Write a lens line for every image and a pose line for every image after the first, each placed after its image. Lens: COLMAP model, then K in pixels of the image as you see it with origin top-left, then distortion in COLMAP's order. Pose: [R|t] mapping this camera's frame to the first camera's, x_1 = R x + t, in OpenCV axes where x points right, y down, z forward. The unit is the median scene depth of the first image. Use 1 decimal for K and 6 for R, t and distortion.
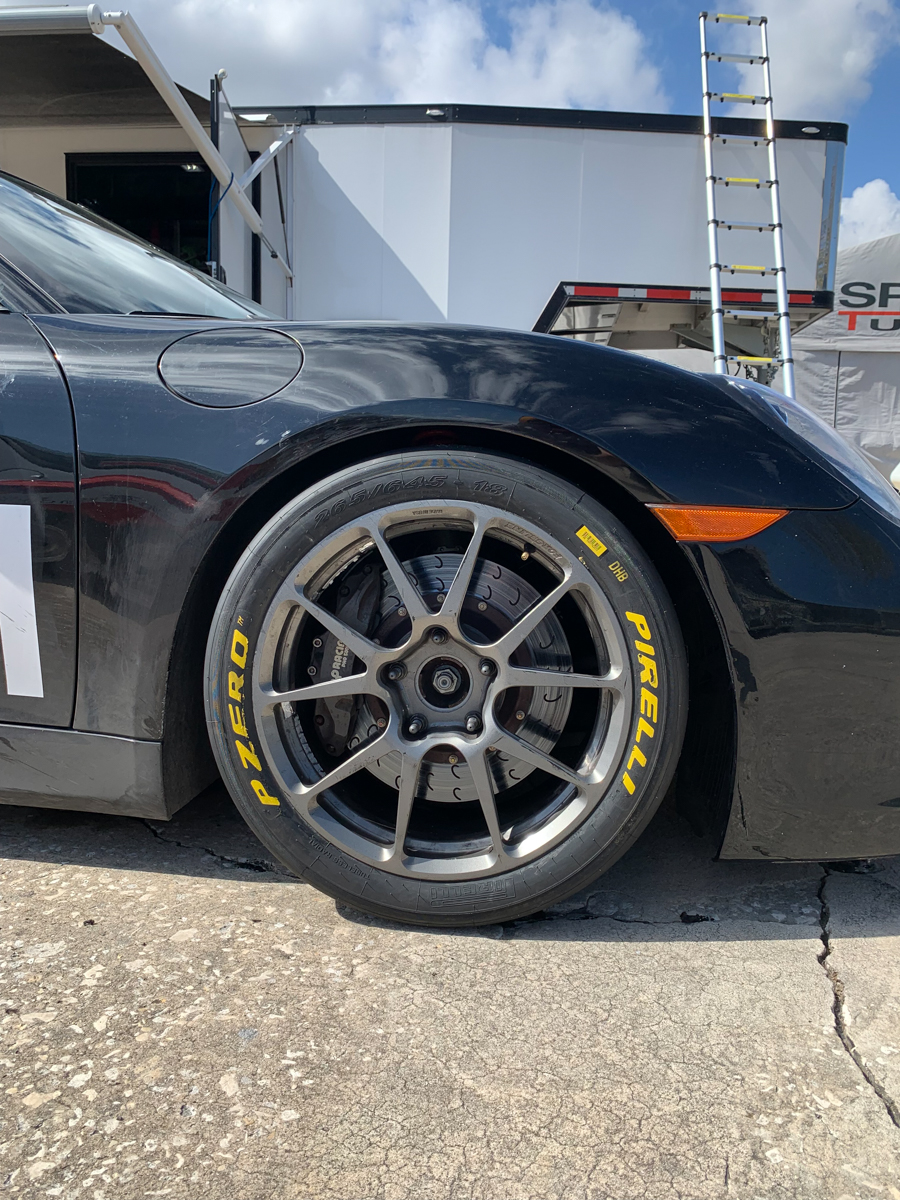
lens RADIAL K [[924.9, 0, 468.8], [0, 924.9, 582.4], [0, 0, 1]] dist [0.023668, -0.022004]
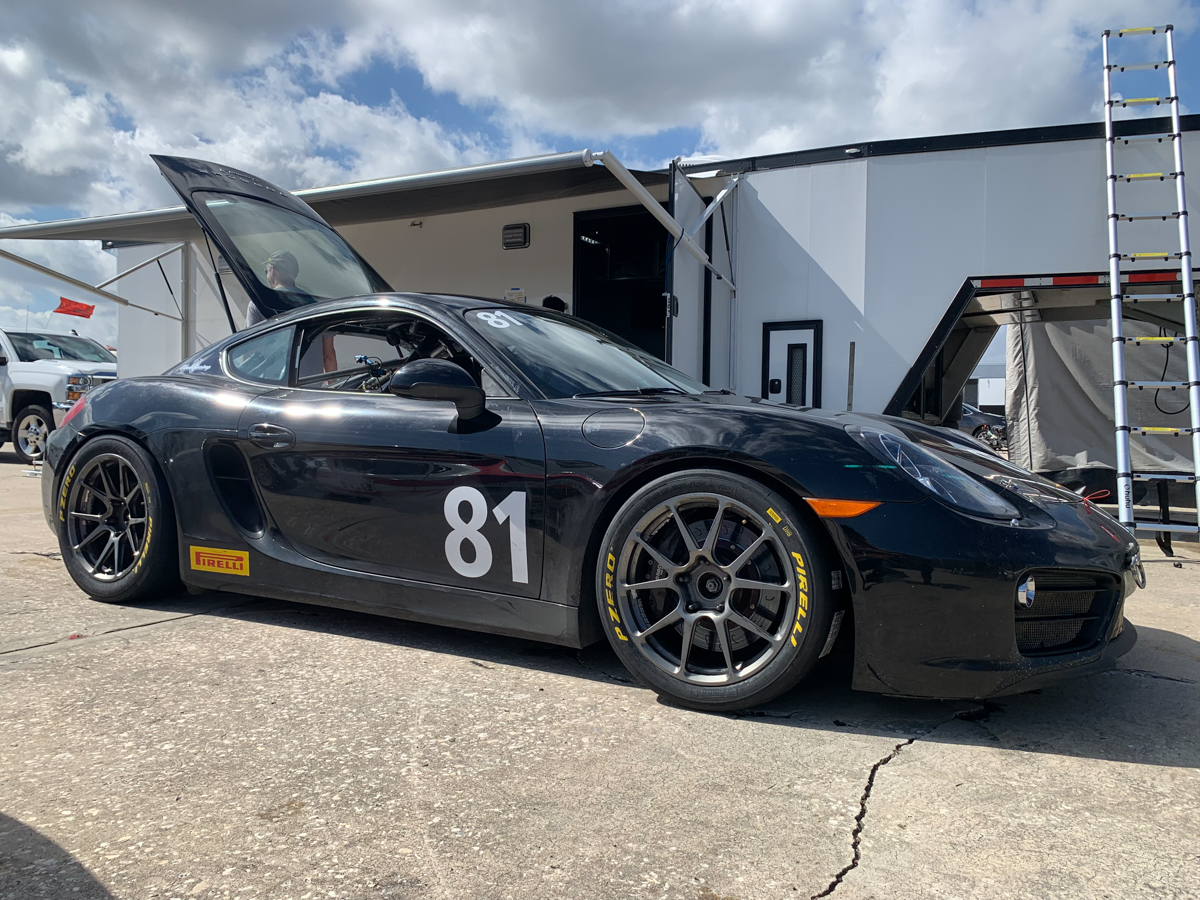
lens RADIAL K [[924.9, 0, 599.3], [0, 924.9, 449.4], [0, 0, 1]] dist [0.023668, -0.022004]
pose [[0.926389, -0.001120, -0.376565, 0.510721], [-0.033335, 0.995826, -0.084969, -0.004320], [0.375089, 0.091268, 0.922485, -0.951680]]
